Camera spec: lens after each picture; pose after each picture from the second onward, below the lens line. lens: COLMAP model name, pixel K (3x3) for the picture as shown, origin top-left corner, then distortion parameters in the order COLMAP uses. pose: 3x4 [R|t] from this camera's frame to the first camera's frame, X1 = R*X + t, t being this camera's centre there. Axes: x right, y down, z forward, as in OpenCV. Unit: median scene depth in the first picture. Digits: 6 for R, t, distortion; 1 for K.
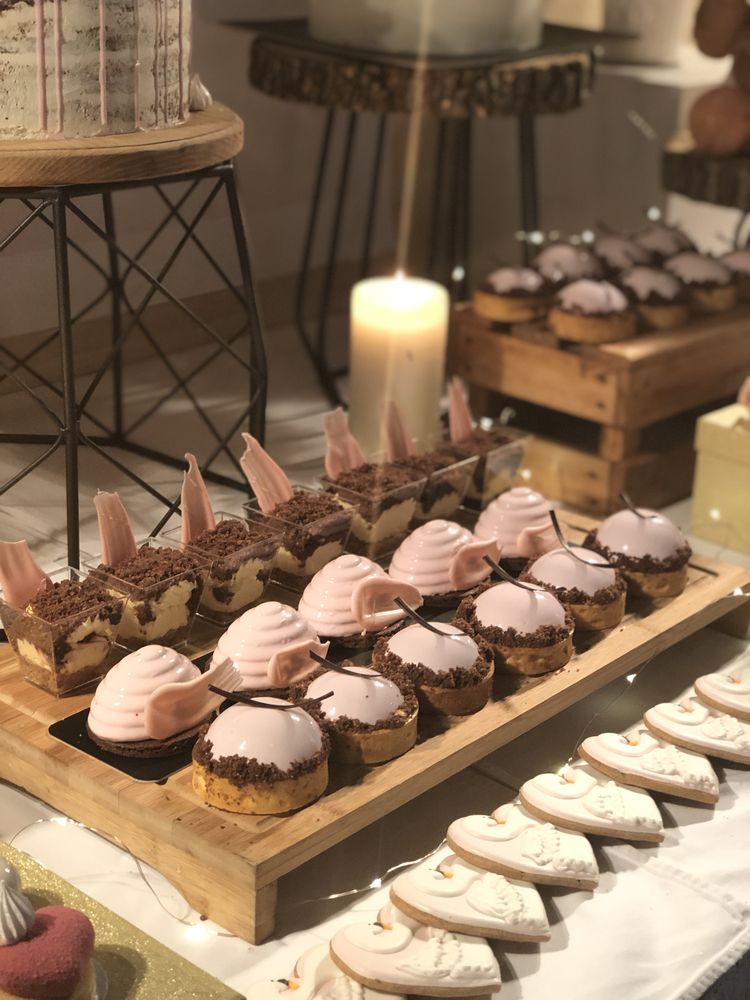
lens RADIAL K [[1632.7, 0, 387.4], [0, 1632.7, 500.3], [0, 0, 1]] dist [0.004691, 0.053394]
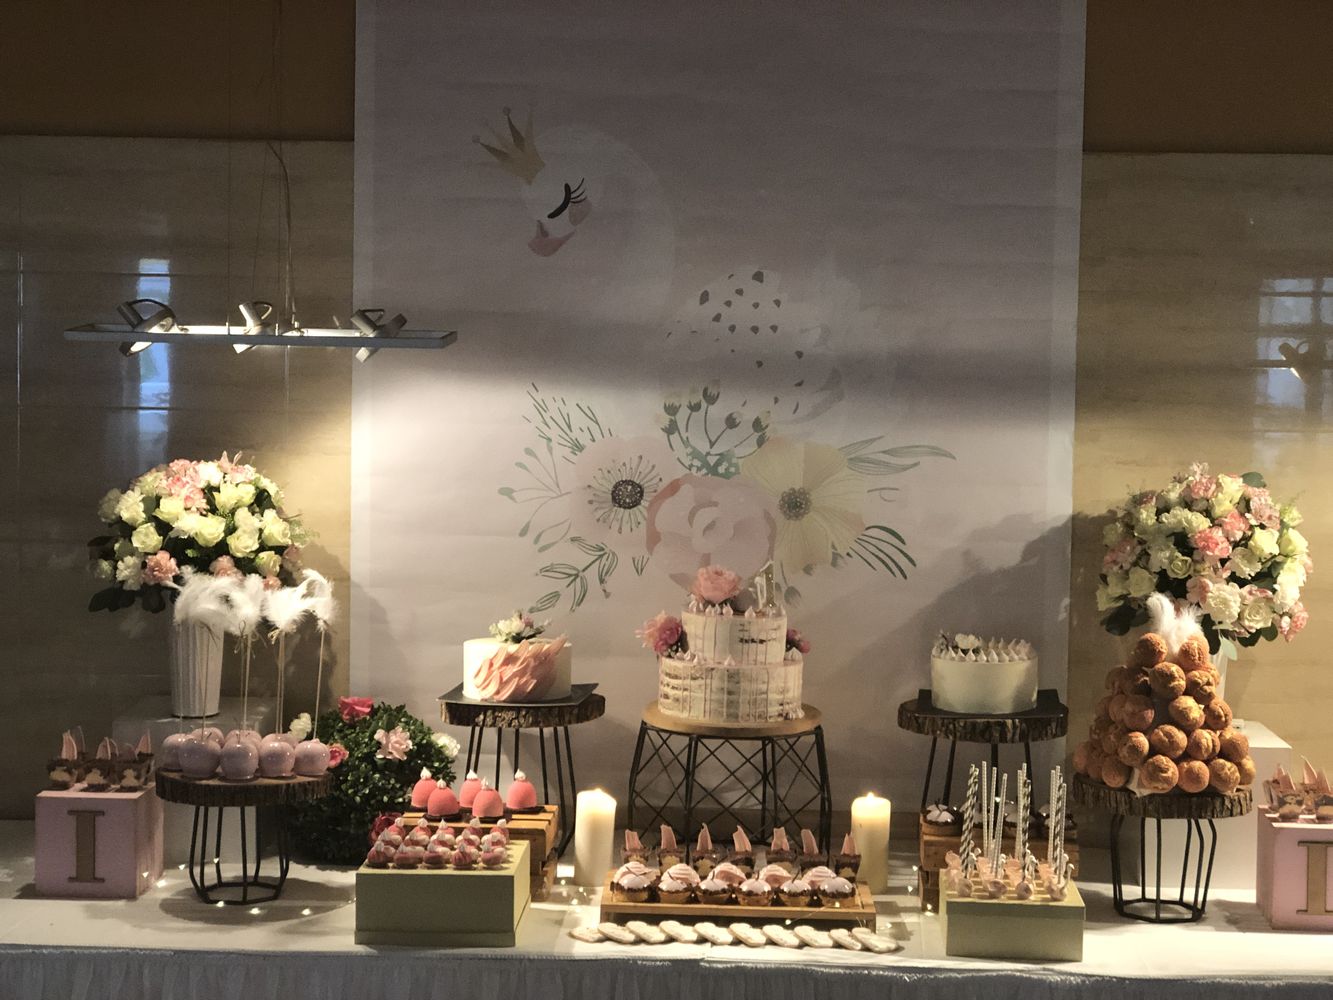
lens RADIAL K [[2219.8, 0, 666.5], [0, 2219.8, 500.0], [0, 0, 1]] dist [-0.121381, 1.063855]
pose [[0.641970, 0.025539, -0.766304, 3.016372], [-0.280453, 0.938007, -0.203687, 0.269667], [0.713597, 0.345673, 0.609335, -1.796456]]
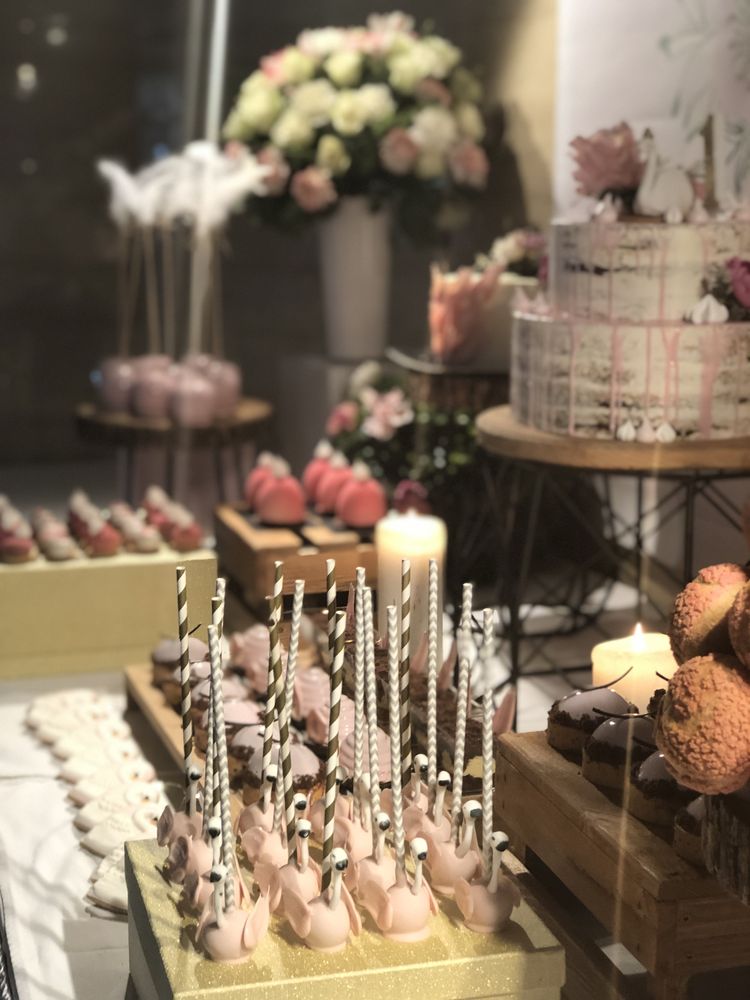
lens RADIAL K [[1665.2, 0, 375.0], [0, 1665.2, 500.0], [0, 0, 1]] dist [-0.121381, 1.063855]
pose [[-0.510021, 0.116222, -0.852274, 1.292896], [-0.336552, 0.884875, 0.322069, -0.644447], [0.791588, 0.451096, -0.412190, 1.635762]]
